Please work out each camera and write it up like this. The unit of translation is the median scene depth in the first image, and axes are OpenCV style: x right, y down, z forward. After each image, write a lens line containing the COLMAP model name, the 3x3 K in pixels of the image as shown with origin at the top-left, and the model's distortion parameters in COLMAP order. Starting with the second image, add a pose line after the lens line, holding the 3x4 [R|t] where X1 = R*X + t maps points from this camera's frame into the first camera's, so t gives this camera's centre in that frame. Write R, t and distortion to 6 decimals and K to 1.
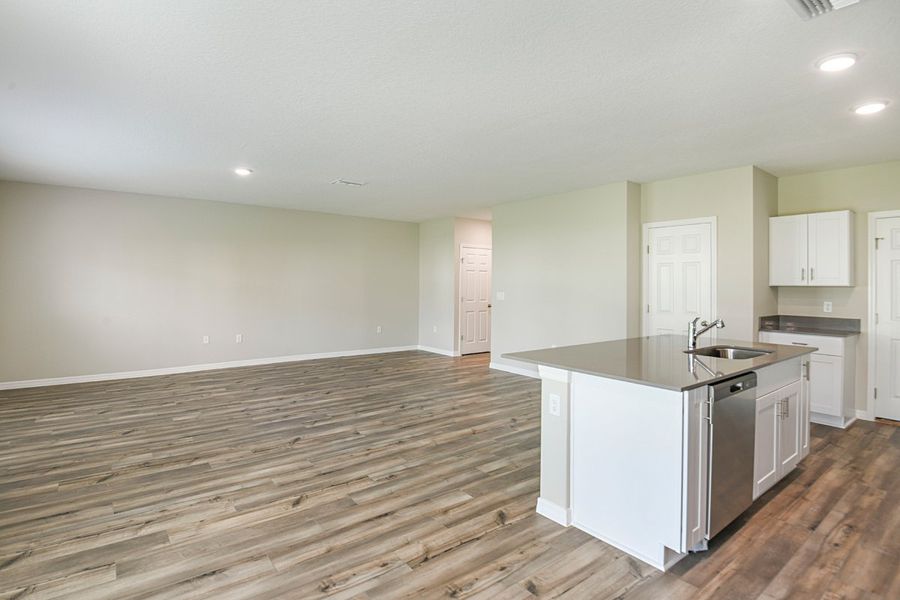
lens RADIAL K [[437.3, 0, 456.6], [0, 437.3, 283.9], [0, 0, 1]] dist [-0.009120, -0.015870]
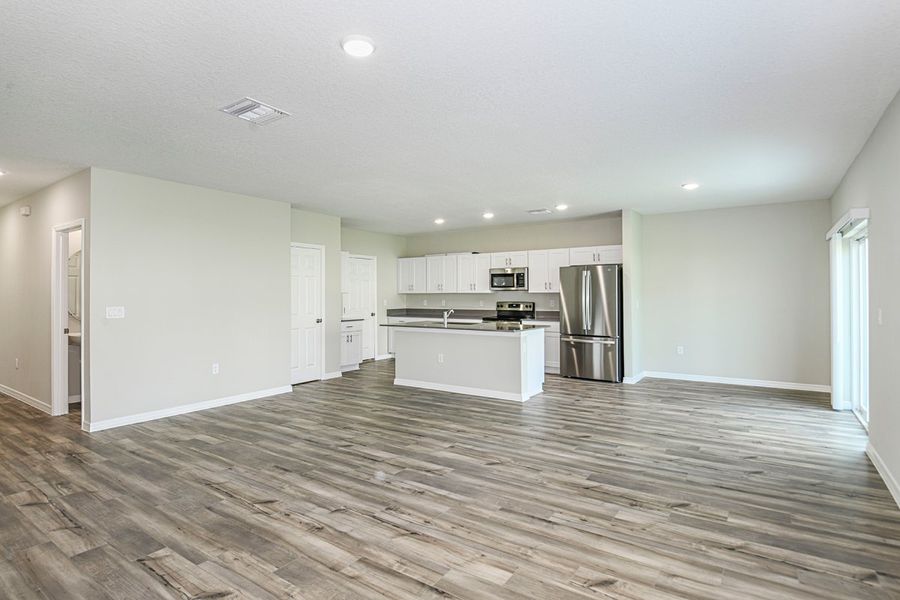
lens RADIAL K [[476.4, 0, 412.0], [0, 476.4, 295.7], [0, 0, 1]] dist [-0.019960, -0.001588]
pose [[-0.233811, -0.009924, 0.972231, -1.152634], [0.004504, 0.999926, 0.011290, -0.006756], [-0.972272, 0.007018, -0.233750, 1.243010]]
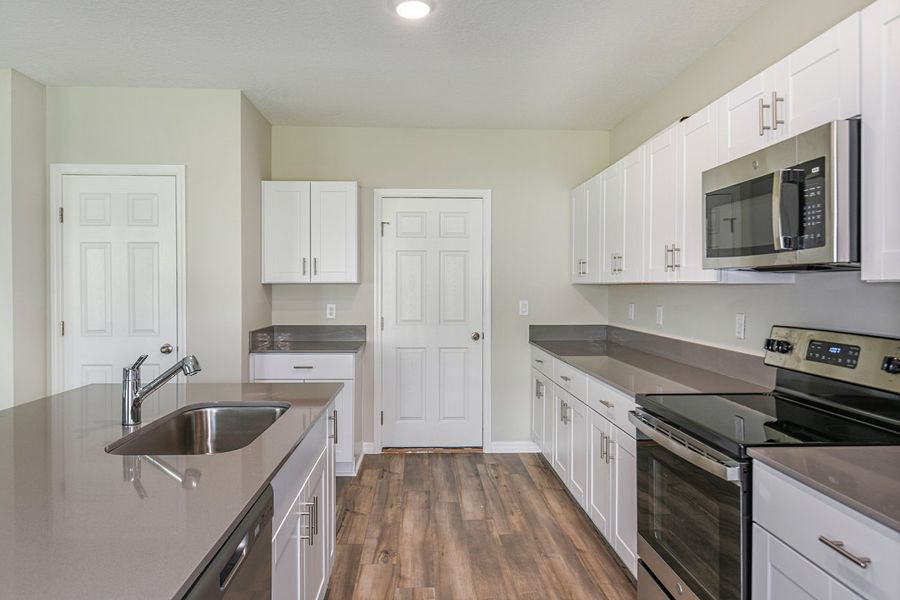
lens RADIAL K [[569.5, 0, 425.8], [0, 569.5, 290.3], [0, 0, 1]] dist [0.039177, -0.048719]
pose [[0.598371, -0.014343, 0.801091, 0.193952], [0.004651, 0.999885, 0.014428, 0.004222], [-0.801206, -0.004907, 0.598369, 0.314847]]
